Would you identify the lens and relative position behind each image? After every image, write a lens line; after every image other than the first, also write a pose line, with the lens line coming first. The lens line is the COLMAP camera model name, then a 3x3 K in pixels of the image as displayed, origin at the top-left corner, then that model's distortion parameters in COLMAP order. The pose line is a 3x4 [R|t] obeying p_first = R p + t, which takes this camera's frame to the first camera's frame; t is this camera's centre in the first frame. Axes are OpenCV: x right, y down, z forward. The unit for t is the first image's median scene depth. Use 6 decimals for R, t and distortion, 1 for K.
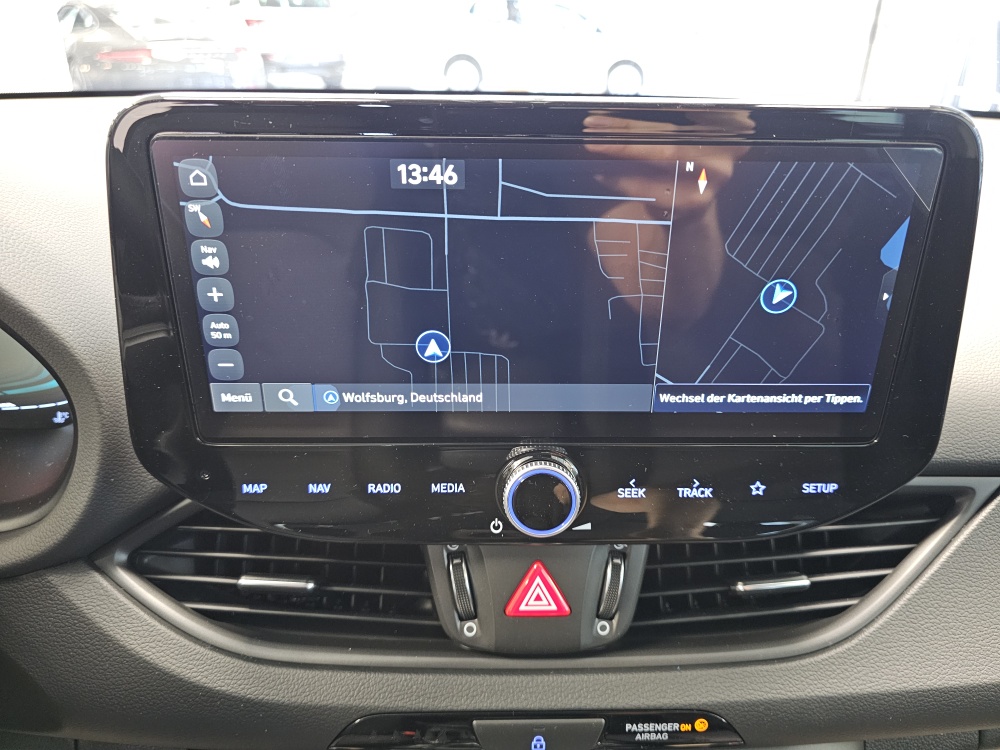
lens RADIAL K [[707.8, 0, 496.9], [0, 707.8, 373.6], [0, 0, 1]] dist [0.026671, 0.001859]
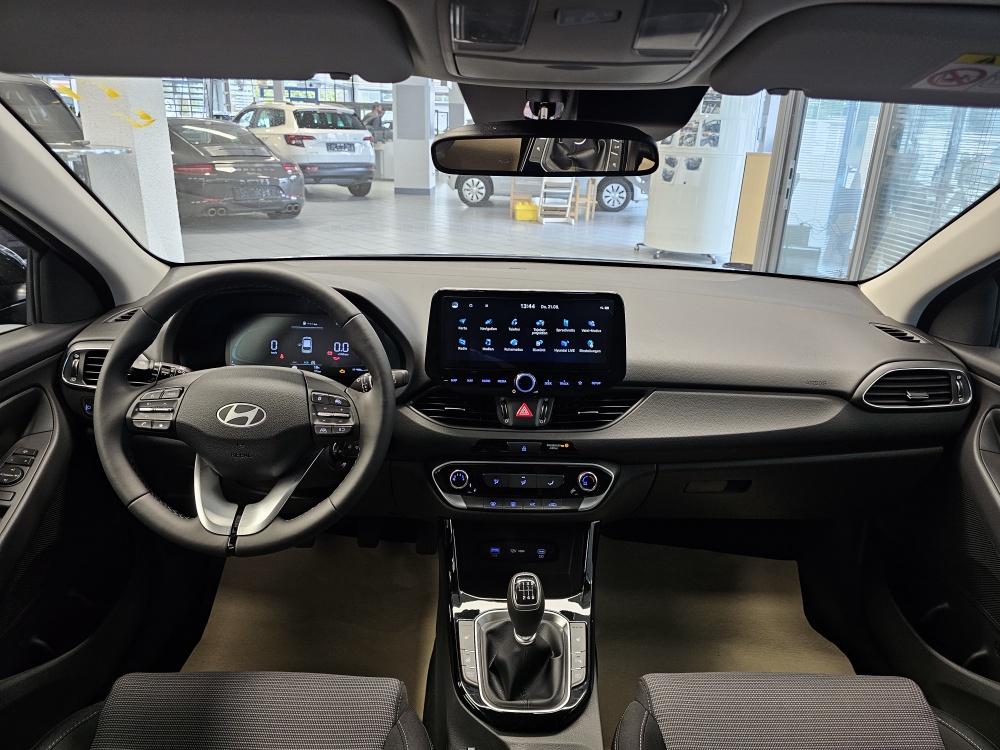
lens RADIAL K [[707.8, 0, 496.9], [0, 707.8, 373.6], [0, 0, 1]] dist [0.026671, 0.001859]
pose [[0.999845, 0.017532, 0.001621, -0.100123], [-0.017269, 0.994422, -0.104051, 0.507306], [-0.003436, 0.104007, 0.994571, -2.804652]]
